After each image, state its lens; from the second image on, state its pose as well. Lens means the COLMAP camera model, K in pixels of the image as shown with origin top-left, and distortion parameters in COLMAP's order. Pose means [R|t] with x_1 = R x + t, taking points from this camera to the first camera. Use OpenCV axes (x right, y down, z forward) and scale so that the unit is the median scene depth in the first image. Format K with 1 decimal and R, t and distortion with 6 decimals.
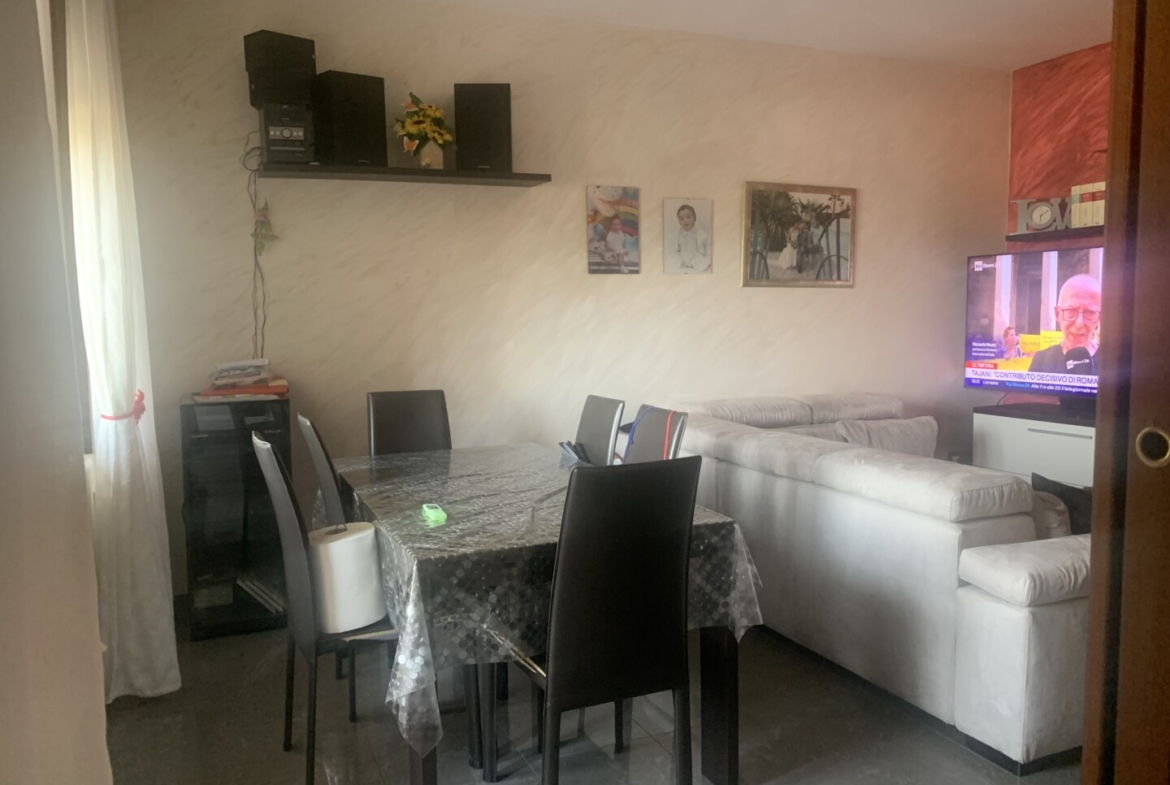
lens RADIAL K [[881.5, 0, 588.5], [0, 881.5, 404.2], [0, 0, 1]] dist [0.034214, -0.046544]
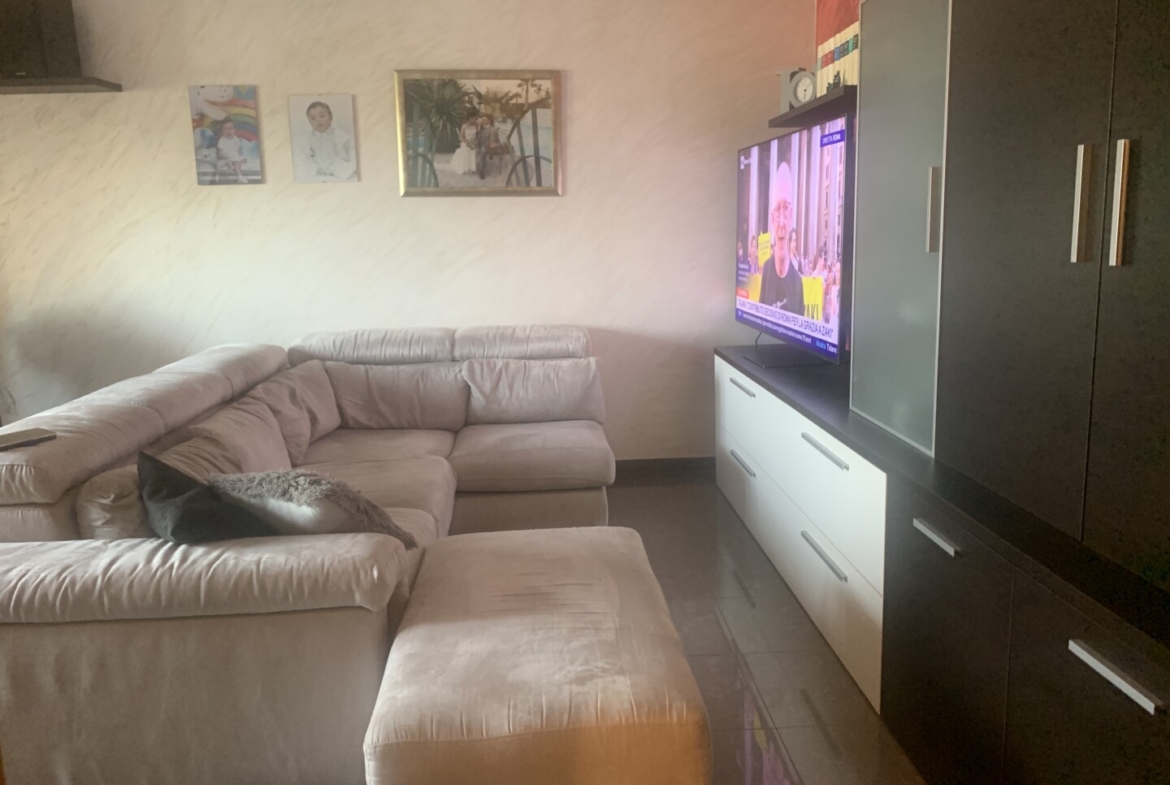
lens RADIAL K [[881.5, 0, 585.0], [0, 881.5, 381.6], [0, 0, 1]] dist [0.034214, -0.046544]
pose [[0.942322, 0.051141, -0.330778, 0.624463], [-0.025366, 0.996328, 0.081778, -0.028993], [0.333745, -0.068670, 0.940159, 0.240809]]
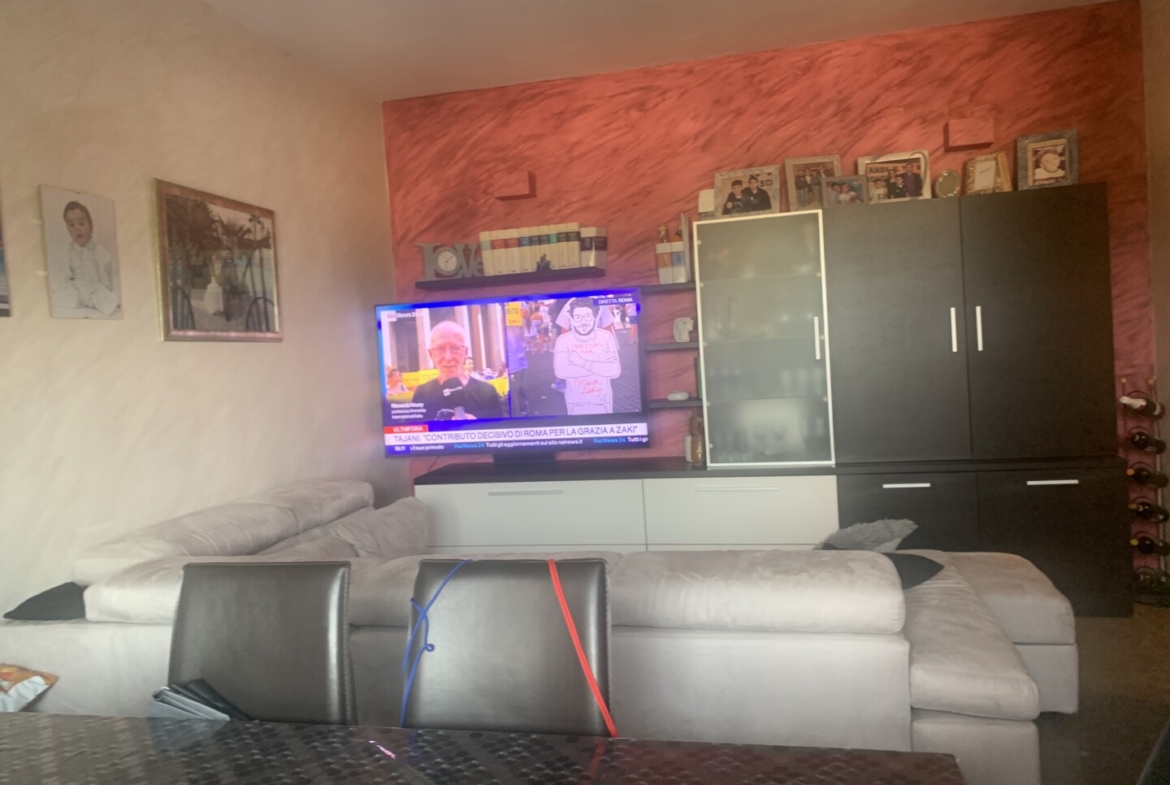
lens RADIAL K [[881.5, 0, 557.6], [0, 881.5, 404.7], [0, 0, 1]] dist [0.034214, -0.046544]
pose [[0.600789, -0.070927, 0.796255, -0.166175], [0.131728, 0.991224, -0.011097, -0.042055], [-0.788480, 0.111556, 0.604859, 0.388053]]
